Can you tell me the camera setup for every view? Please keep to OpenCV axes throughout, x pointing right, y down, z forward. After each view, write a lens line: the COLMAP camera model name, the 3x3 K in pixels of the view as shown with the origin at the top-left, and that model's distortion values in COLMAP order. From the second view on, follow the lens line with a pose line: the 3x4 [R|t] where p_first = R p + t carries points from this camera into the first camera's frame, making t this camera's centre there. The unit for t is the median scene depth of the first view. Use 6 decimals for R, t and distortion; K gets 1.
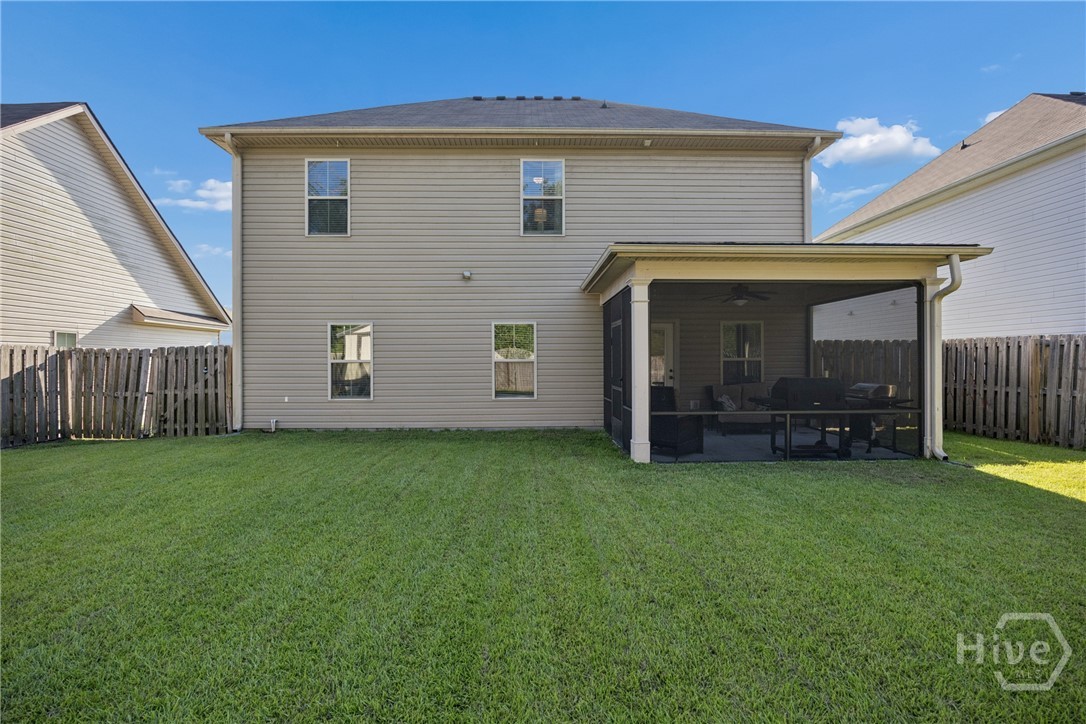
lens RADIAL K [[515.1, 0, 542.9], [0, 515.1, 361.1], [0, 0, 1]] dist [-0.015380, -0.000322]
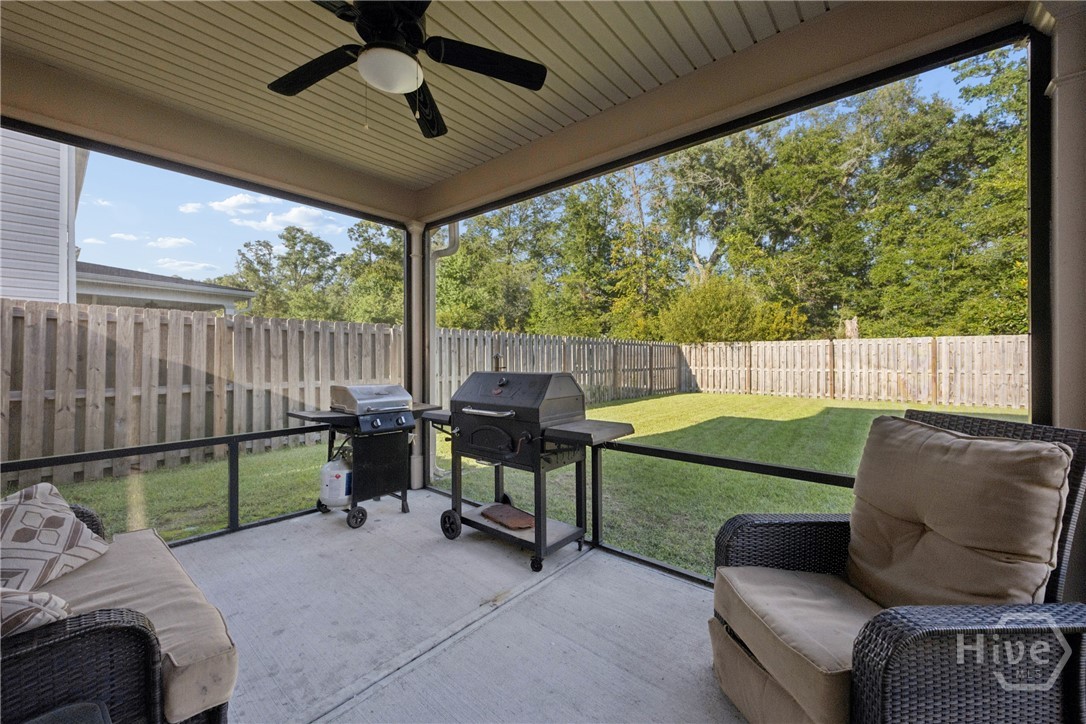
lens RADIAL K [[437.3, 0, 541.7], [0, 437.3, 354.9], [0, 0, 1]] dist [0.010881, -0.000049]
pose [[-0.737209, 0.000979, 0.675665, 0.181146], [-0.000737, 0.999997, -0.002252, 0.011243], [-0.675665, -0.002158, -0.737206, 1.087301]]
